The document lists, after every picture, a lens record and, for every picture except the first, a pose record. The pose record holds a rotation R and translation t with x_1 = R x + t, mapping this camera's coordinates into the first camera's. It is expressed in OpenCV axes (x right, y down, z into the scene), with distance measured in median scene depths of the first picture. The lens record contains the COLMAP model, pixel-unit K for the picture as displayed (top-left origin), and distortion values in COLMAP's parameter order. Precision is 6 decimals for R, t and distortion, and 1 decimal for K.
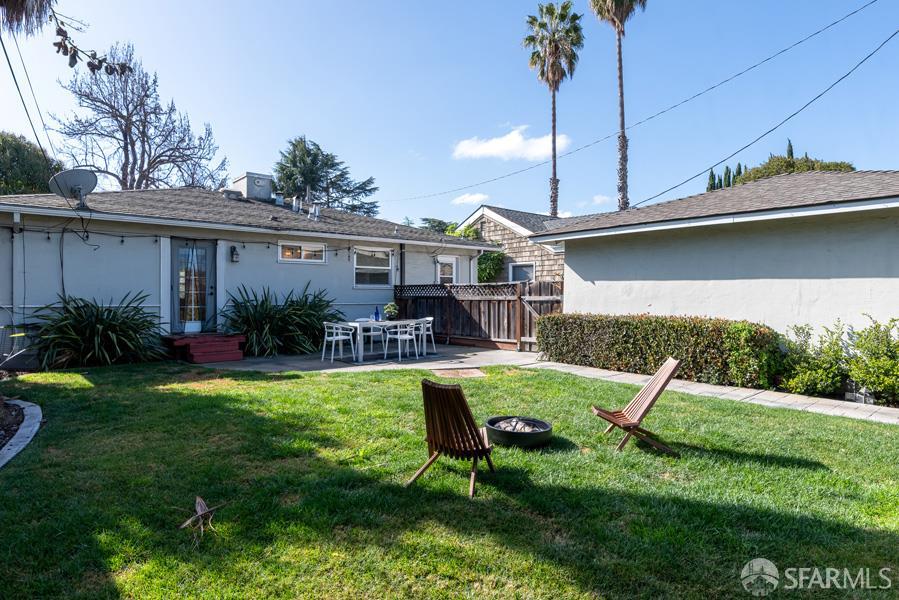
lens RADIAL K [[503.1, 0, 449.8], [0, 503.1, 285.0], [0, 0, 1]] dist [0.000566, 0.000071]
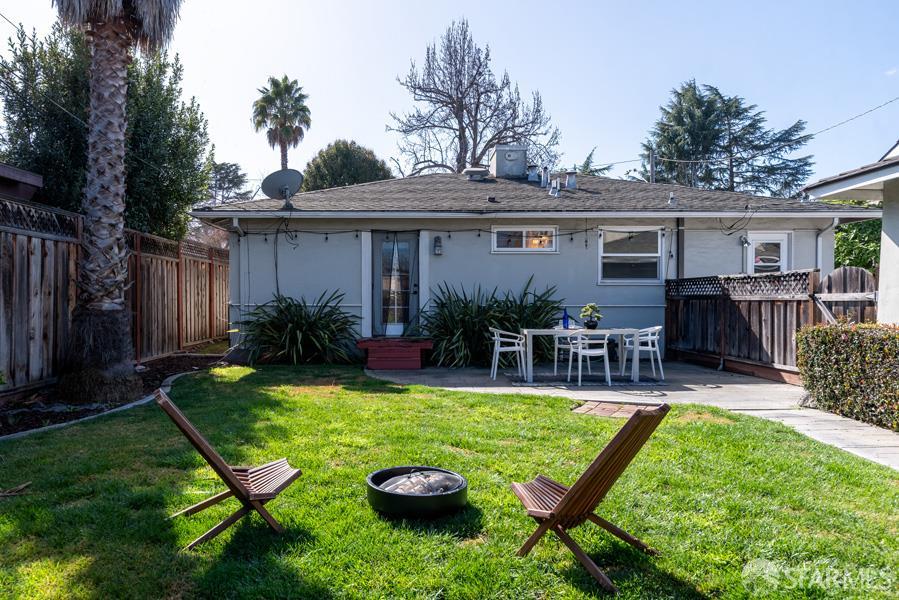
lens RADIAL K [[660.0, 0, 449.5], [0, 660.0, 300.0], [0, 0, 1]] dist [0.005450, 0.002008]
pose [[0.770374, 0.001060, -0.637592, 0.263559], [0.013515, 0.999747, 0.017991, 0.008931], [0.637450, -0.022477, 0.770164, 0.132274]]
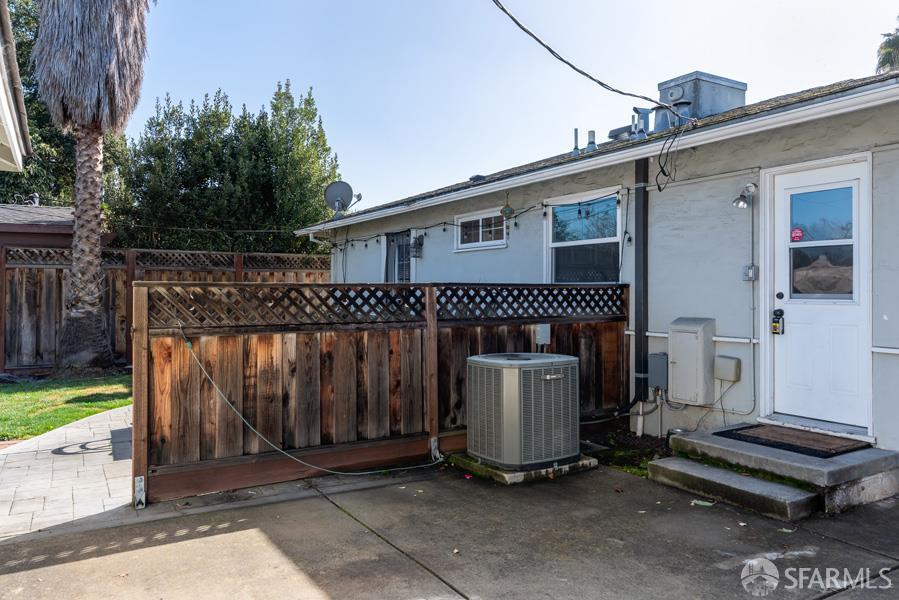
lens RADIAL K [[665.4, 0, 451.7], [0, 665.4, 285.1], [0, 0, 1]] dist [-0.008309, -0.000358]
pose [[-0.190212, -0.005029, -0.981730, 0.416435], [0.021053, 0.999736, -0.009200, 0.001088], [0.981517, -0.022419, -0.190055, 1.077387]]
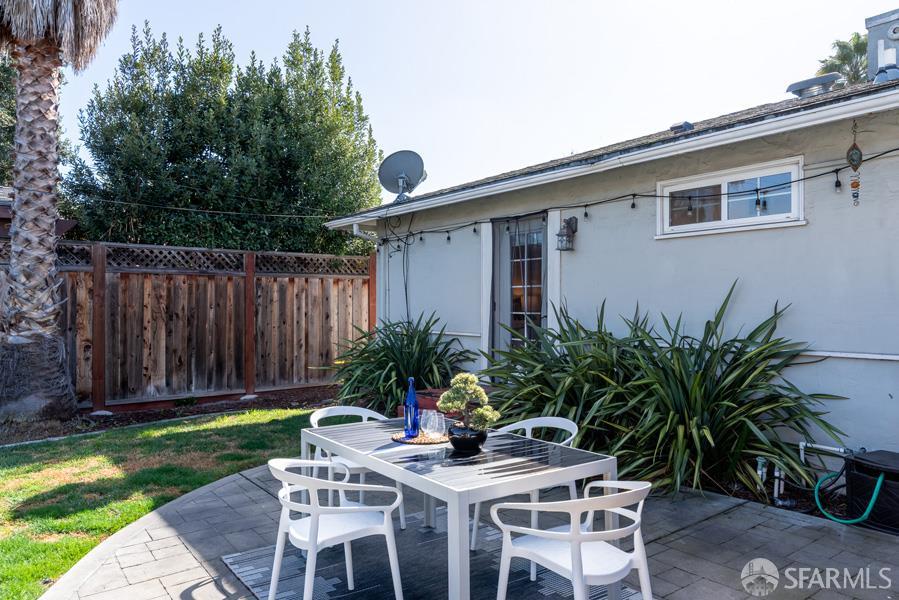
lens RADIAL K [[615.9, 0, 449.5], [0, 615.9, 300.0], [0, 0, 1]] dist [0.008254, -0.016802]
pose [[-0.071166, -0.002215, -0.997462, 0.137275], [0.026340, 0.999645, -0.004099, -0.000674], [0.997117, -0.026565, -0.071082, 0.818861]]
